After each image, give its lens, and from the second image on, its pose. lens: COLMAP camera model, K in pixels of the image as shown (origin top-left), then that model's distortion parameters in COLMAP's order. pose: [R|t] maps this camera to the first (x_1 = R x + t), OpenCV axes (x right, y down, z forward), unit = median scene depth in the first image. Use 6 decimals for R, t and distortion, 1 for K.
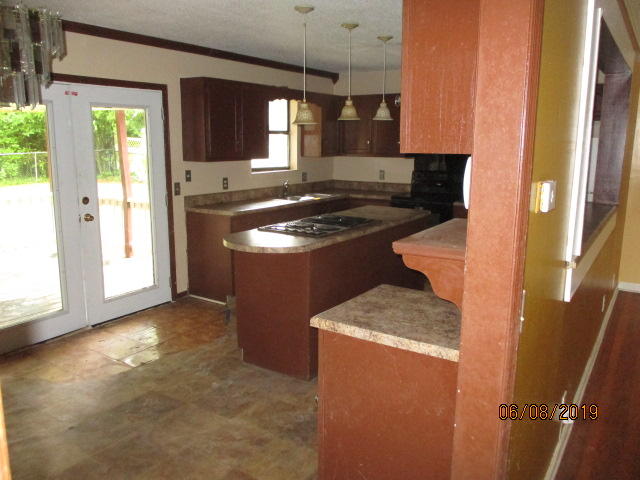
lens RADIAL K [[530.2, 0, 320.0], [0, 530.2, 240.0], [0, 0, 1]] dist [-0.011077, 0.001274]
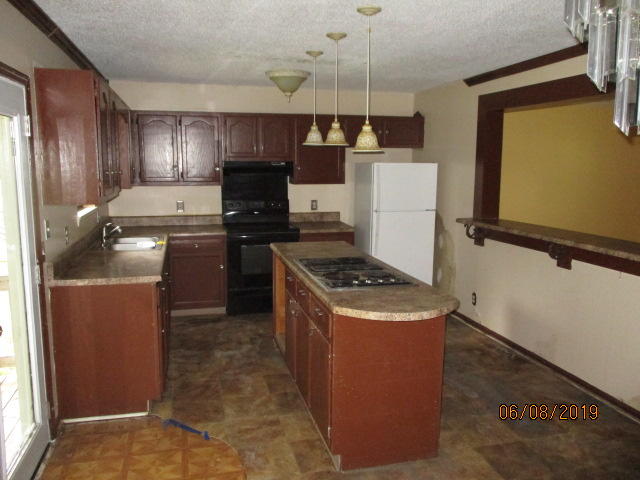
lens RADIAL K [[534.4, 0, 321.0], [0, 534.4, 248.4], [0, 0, 1]] dist [0.000915, -0.001029]
pose [[0.673237, -0.123706, 0.729006, -0.572796], [0.136745, 0.989730, 0.041665, -0.097059], [-0.726673, 0.071637, 0.683238, 0.417806]]
